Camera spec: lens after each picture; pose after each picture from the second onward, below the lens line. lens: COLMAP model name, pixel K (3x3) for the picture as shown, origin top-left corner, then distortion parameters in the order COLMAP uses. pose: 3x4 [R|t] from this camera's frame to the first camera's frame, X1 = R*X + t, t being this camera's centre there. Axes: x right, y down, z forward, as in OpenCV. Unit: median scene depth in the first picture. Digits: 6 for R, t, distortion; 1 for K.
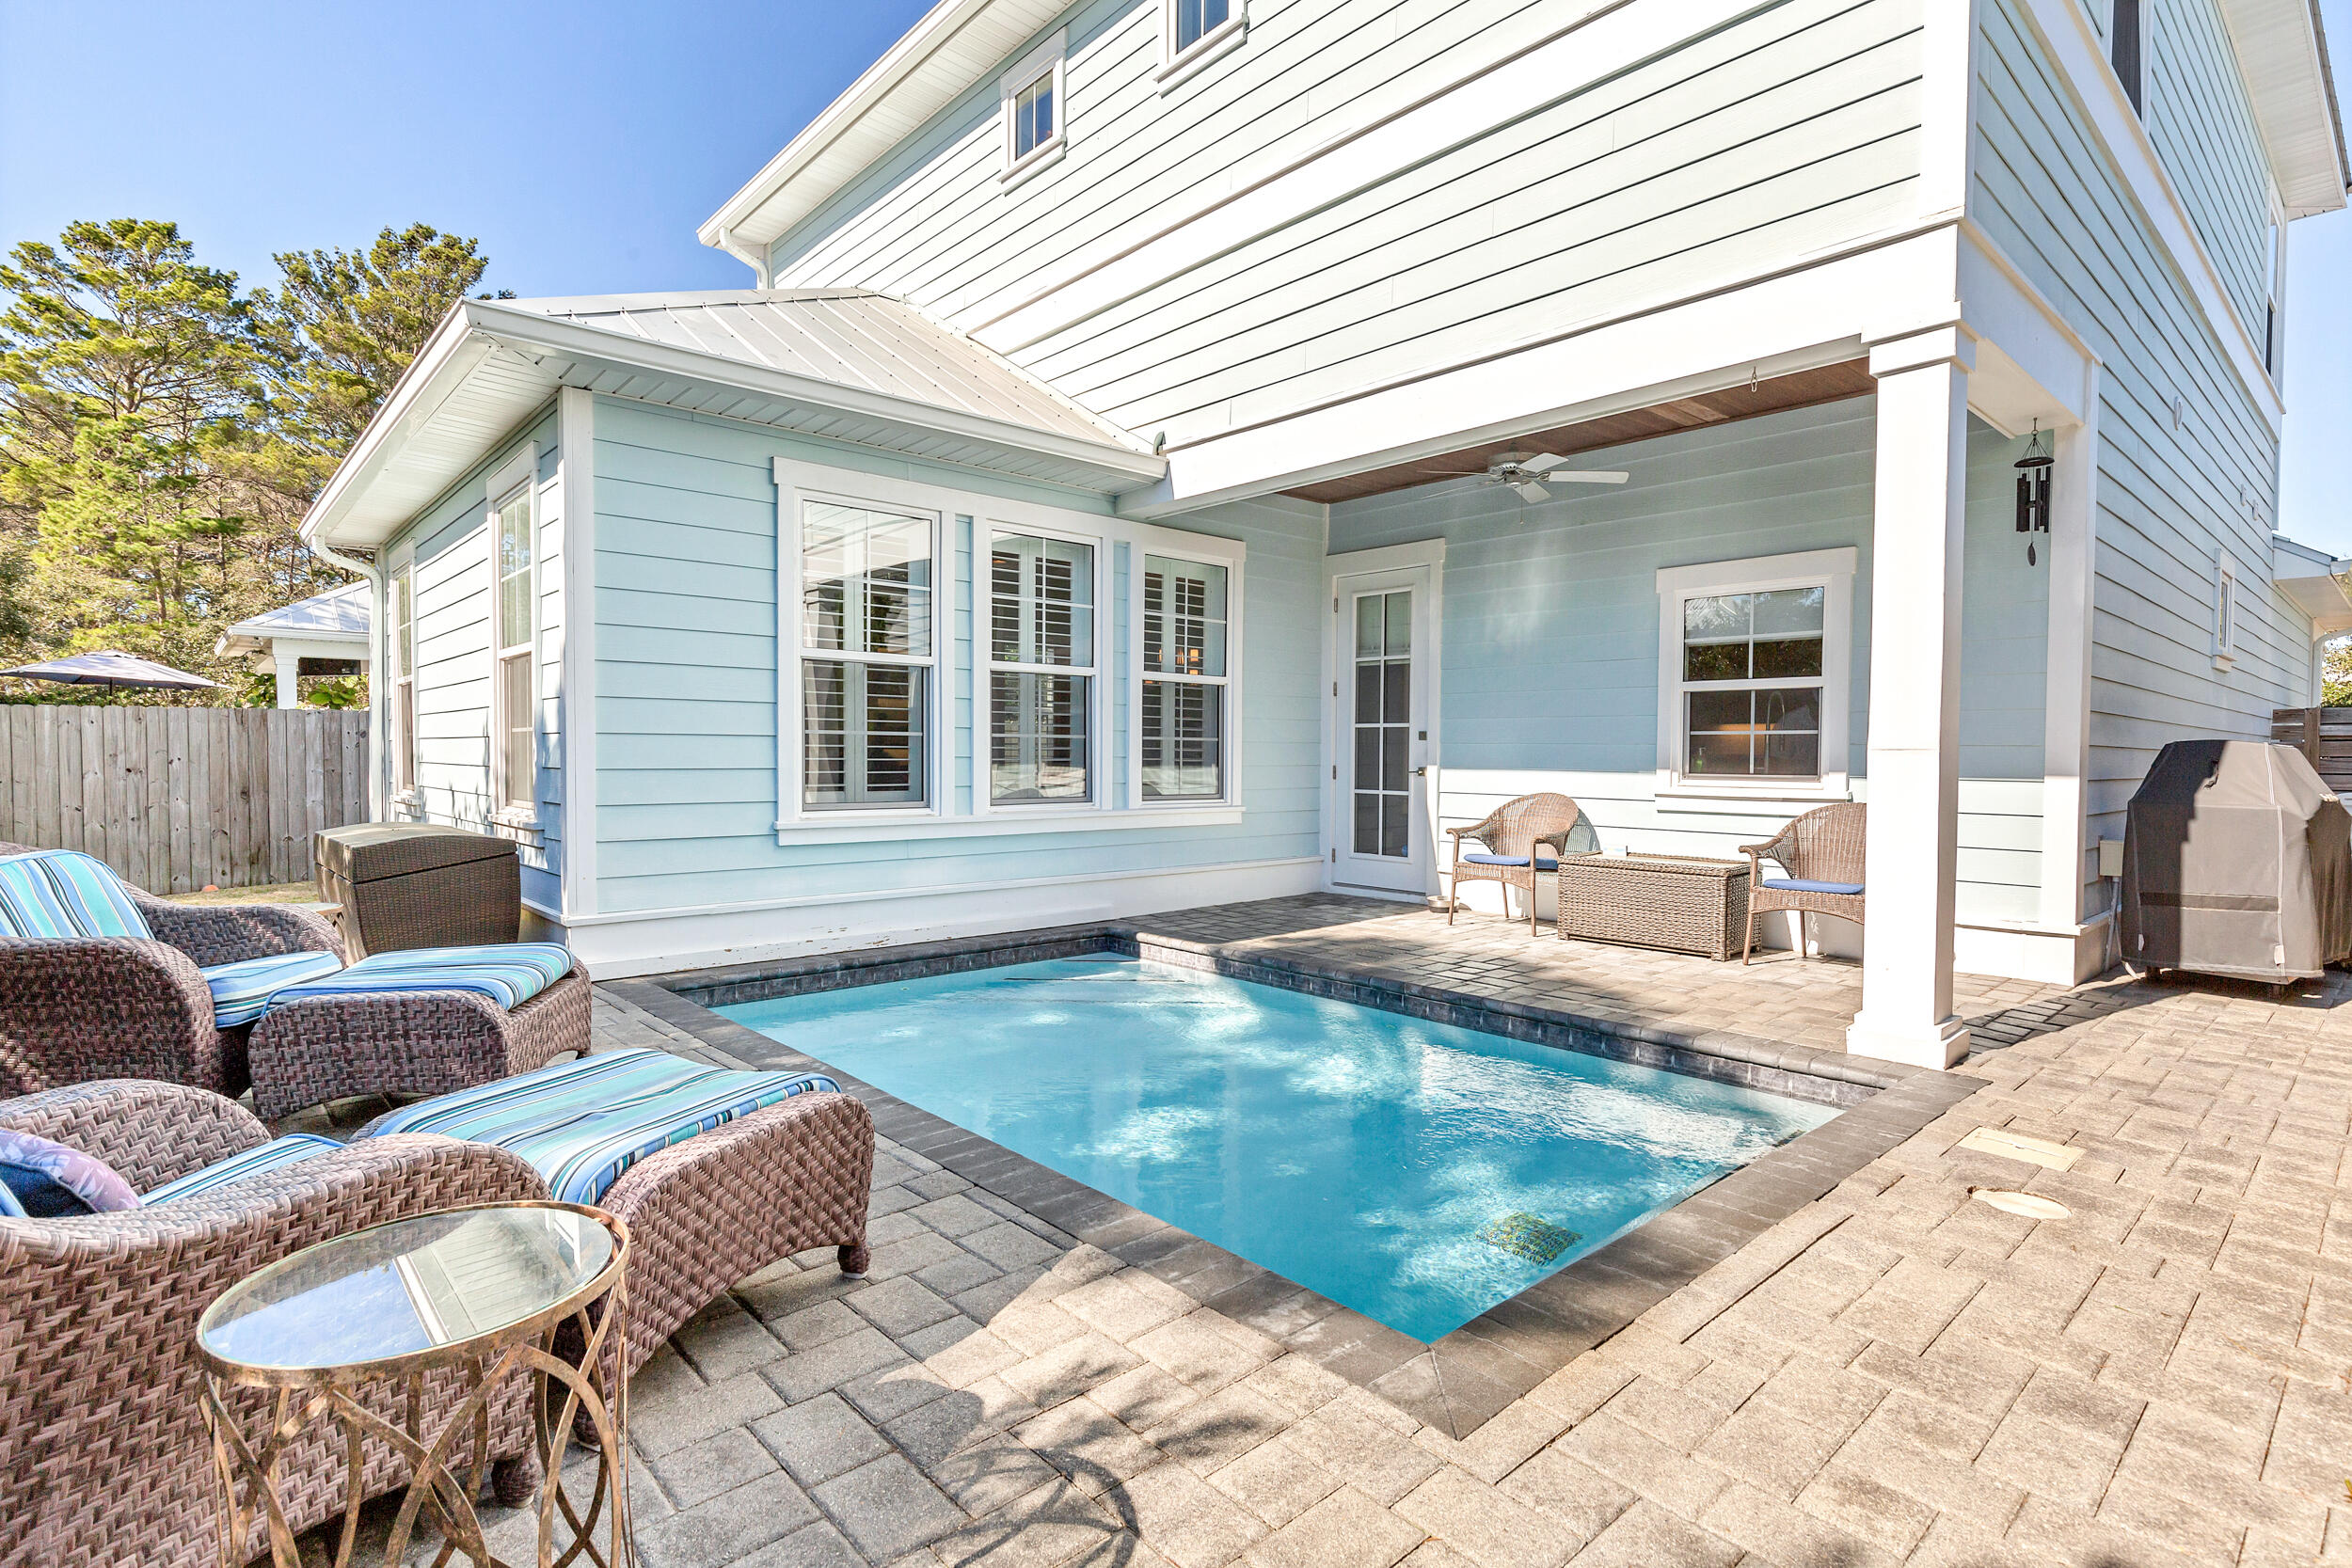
lens RADIAL K [[1172.7, 0, 1184.2], [0, 1172.7, 780.2], [0, 0, 1]] dist [-0.003286, 0.000459]
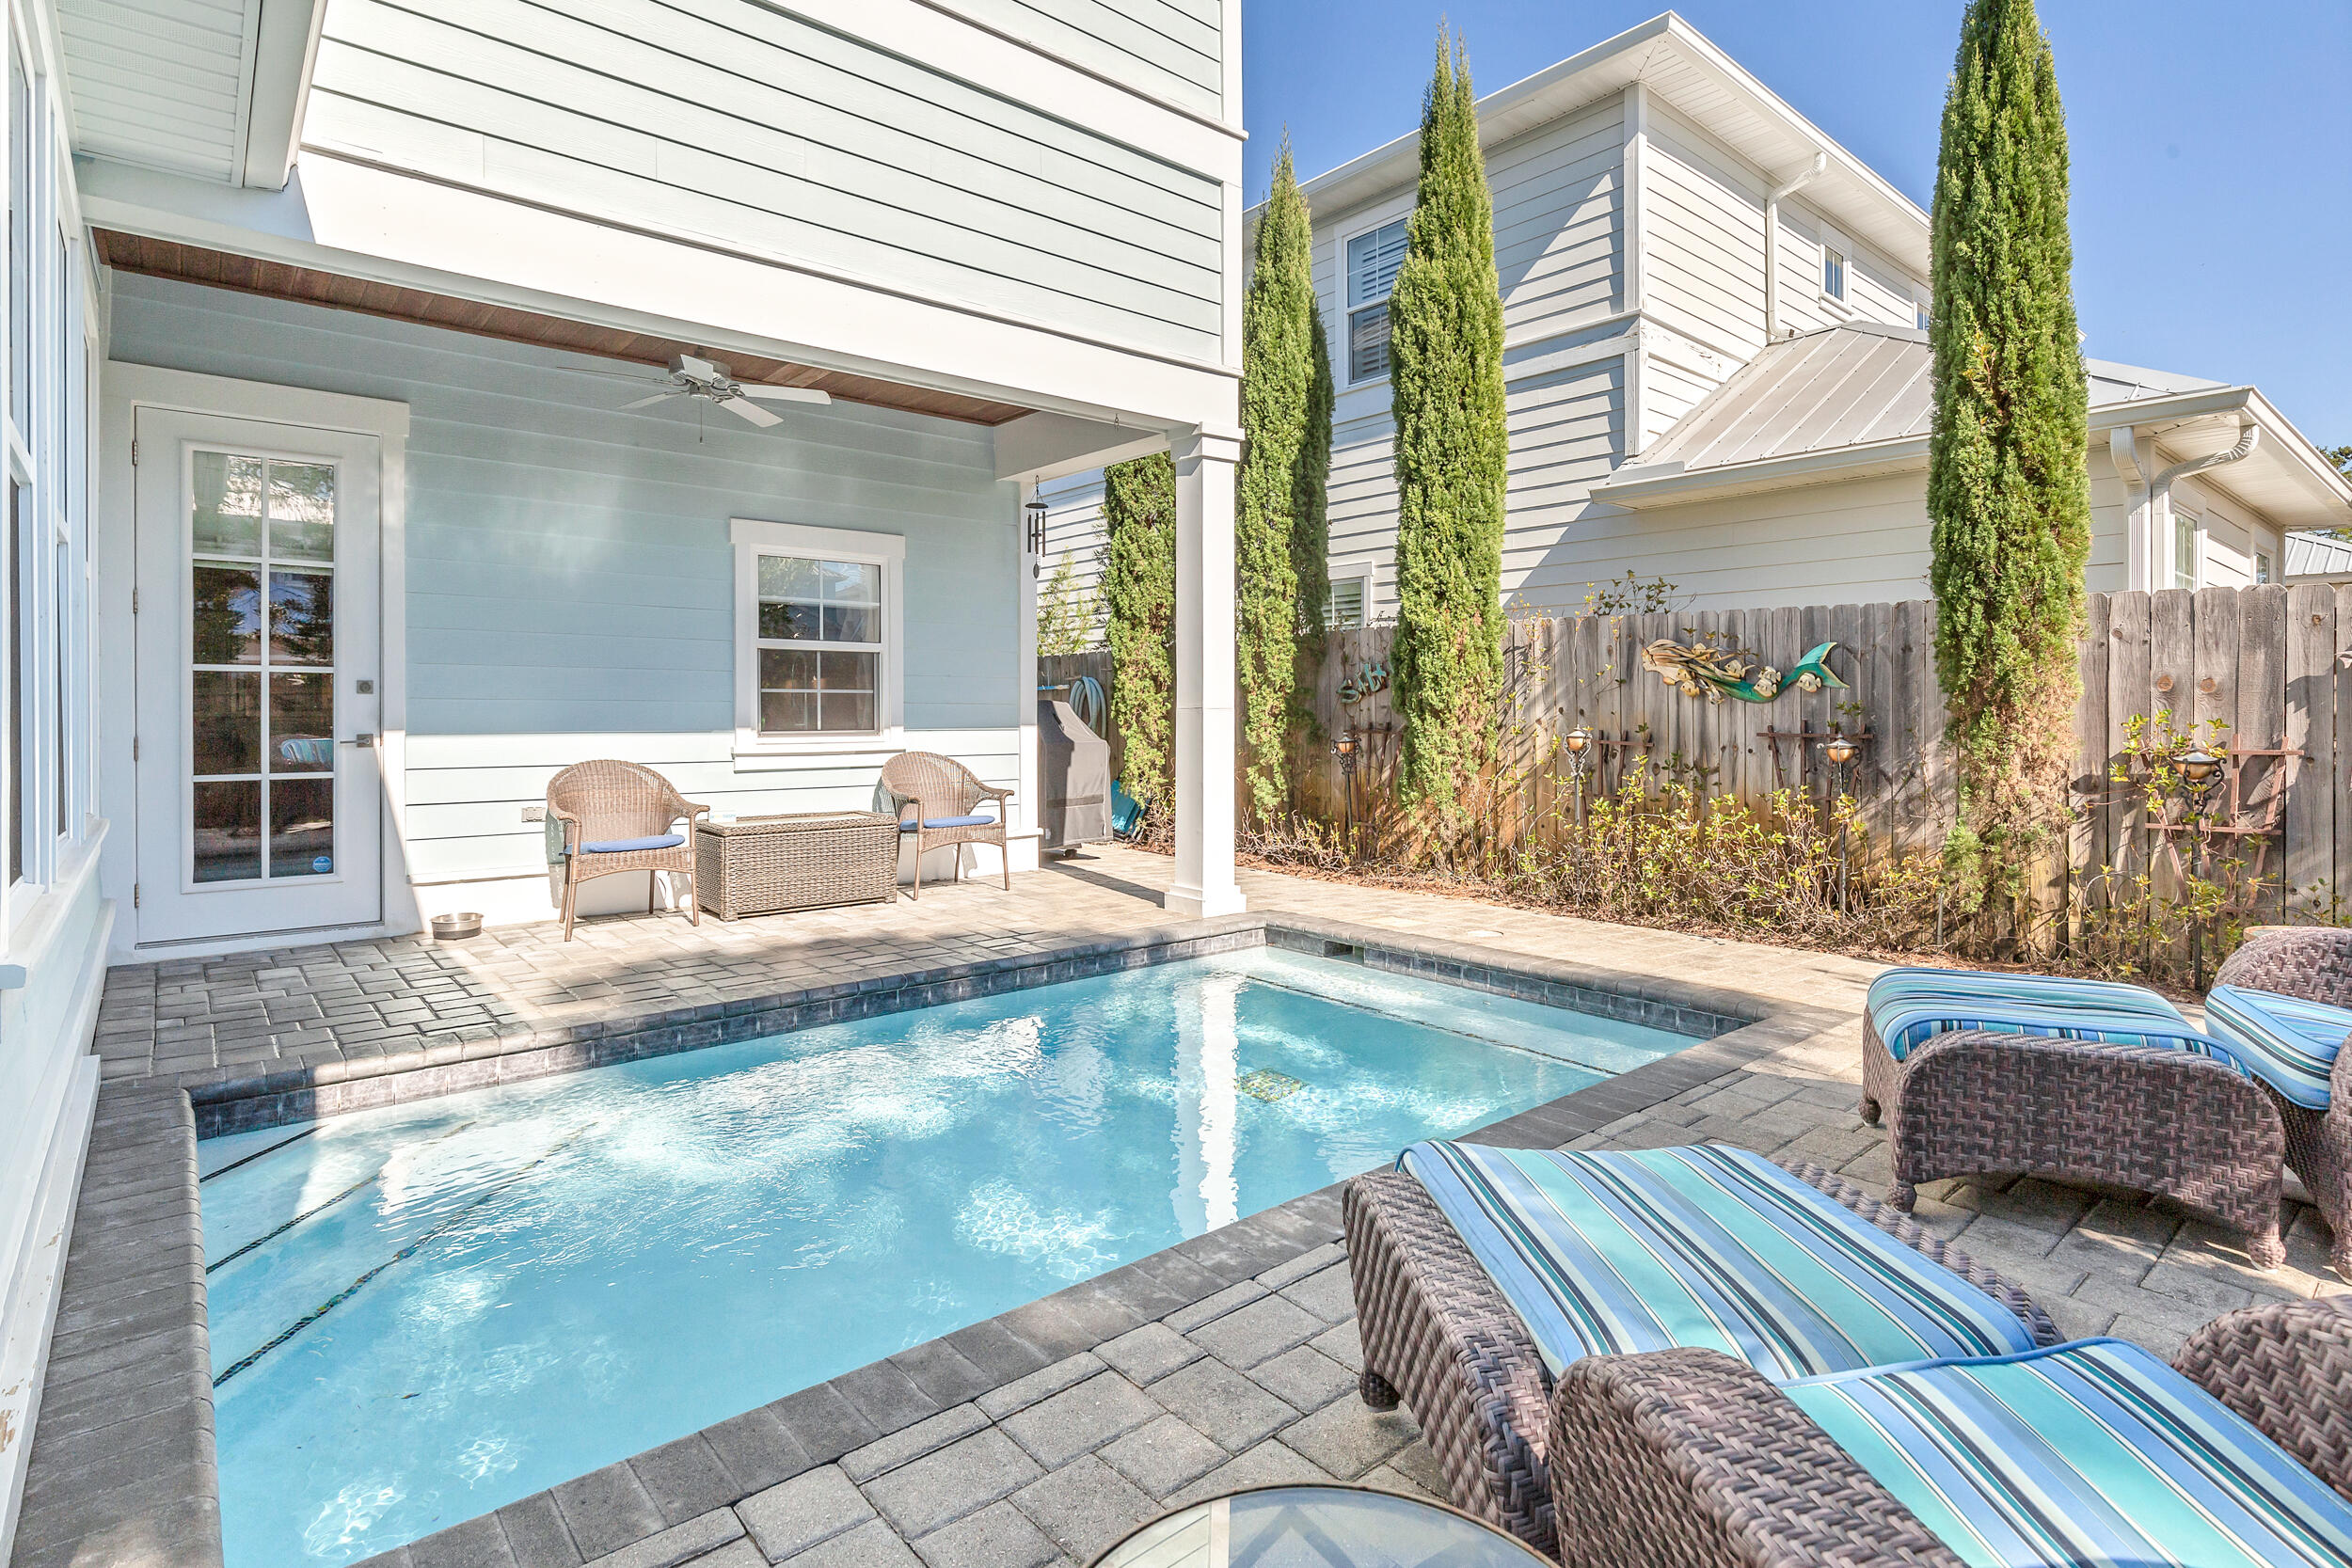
lens RADIAL K [[1172.7, 0, 1211.5], [0, 1172.7, 709.0], [0, 0, 1]] dist [-0.003286, 0.000459]
pose [[0.003793, -0.004328, 0.999983, -0.550062], [0.023826, 0.999707, 0.004236, -0.019291], [-0.999709, 0.023810, 0.003895, 0.608439]]
